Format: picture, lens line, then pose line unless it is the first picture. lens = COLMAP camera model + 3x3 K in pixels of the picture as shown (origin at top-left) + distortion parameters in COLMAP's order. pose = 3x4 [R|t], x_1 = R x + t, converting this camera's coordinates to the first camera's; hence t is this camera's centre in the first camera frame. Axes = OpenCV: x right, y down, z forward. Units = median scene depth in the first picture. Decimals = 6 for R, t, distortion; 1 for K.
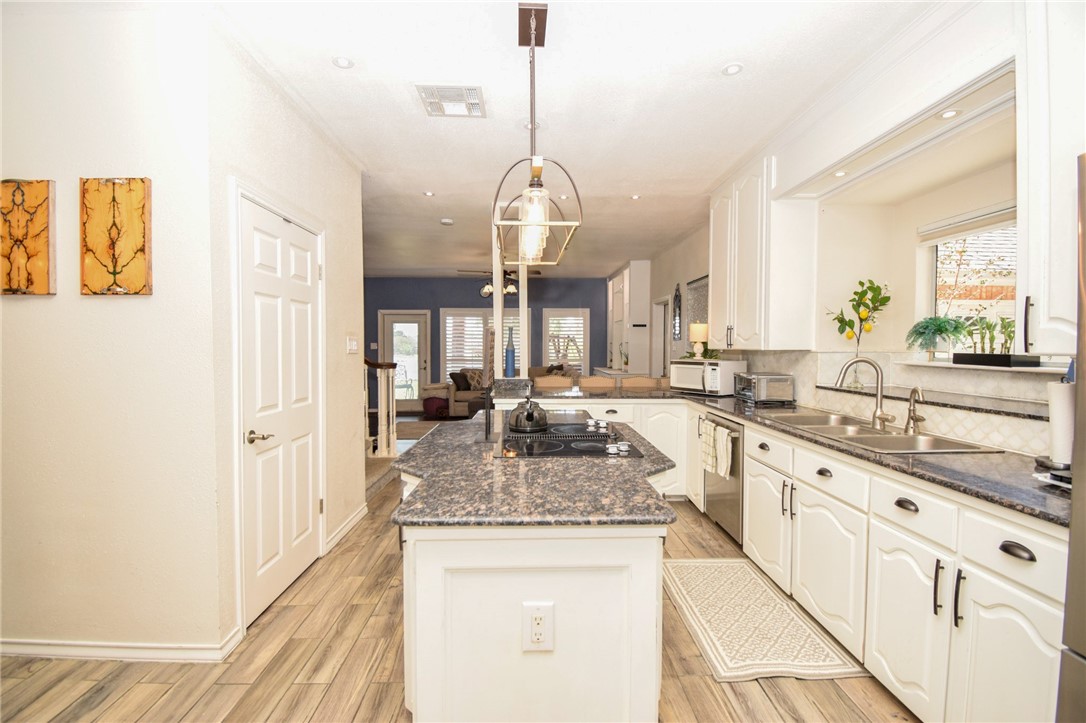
lens RADIAL K [[482.7, 0, 546.3], [0, 482.7, 362.1], [0, 0, 1]] dist [0.015027, -0.023266]
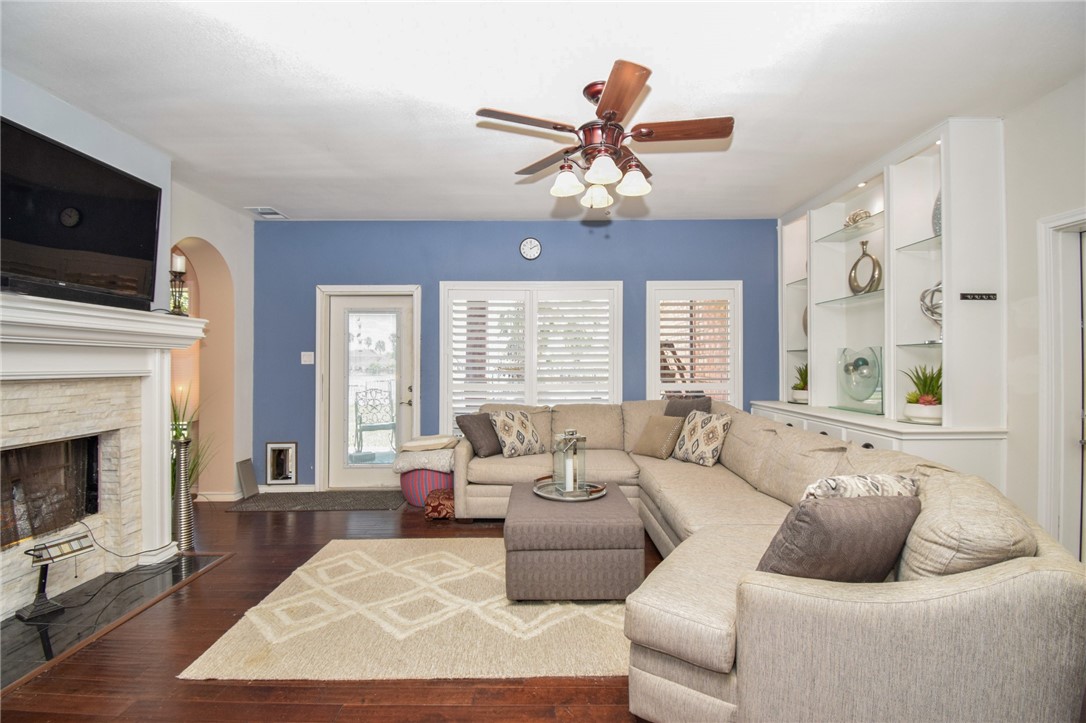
lens RADIAL K [[482.7, 0, 546.3], [0, 482.7, 362.1], [0, 0, 1]] dist [0.015027, -0.023266]
pose [[0.999360, -0.002565, -0.035689, -0.308824], [0.001439, 0.999501, -0.031543, -0.042476], [0.035752, 0.031472, 0.998865, 1.696700]]
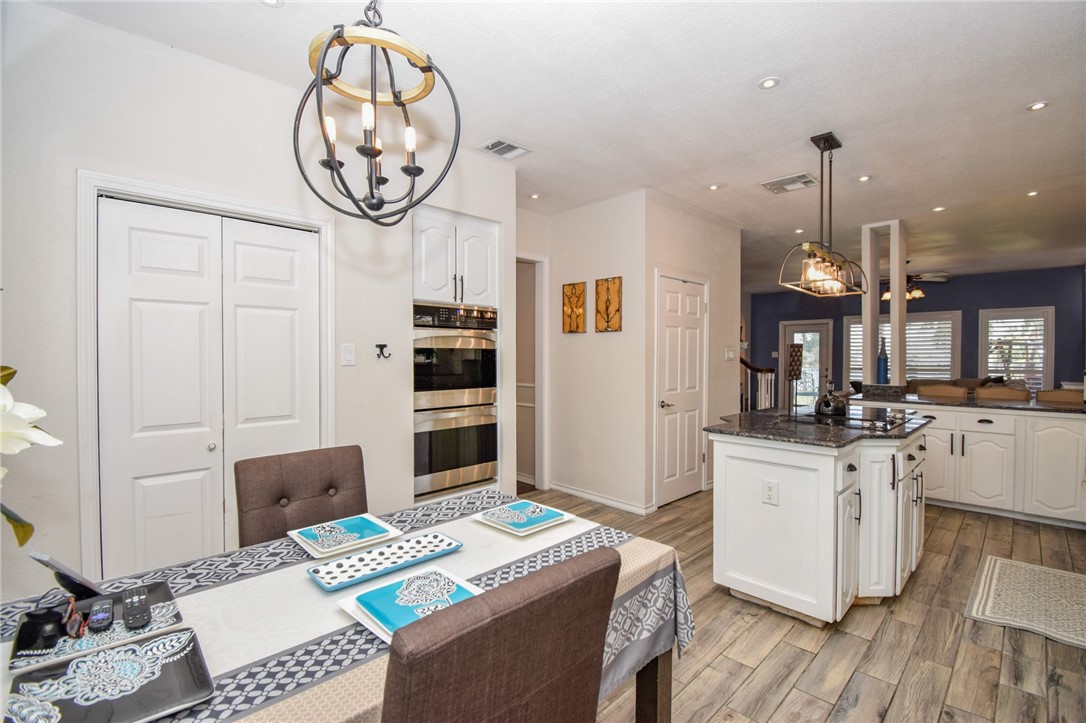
lens RADIAL K [[482.7, 0, 546.3], [0, 482.7, 362.1], [0, 0, 1]] dist [0.015027, -0.023266]
pose [[0.679121, 0.009744, -0.733962, 0.328344], [-0.022329, 0.999723, -0.007388, 0.012371], [0.733687, 0.021406, 0.679151, -0.433188]]
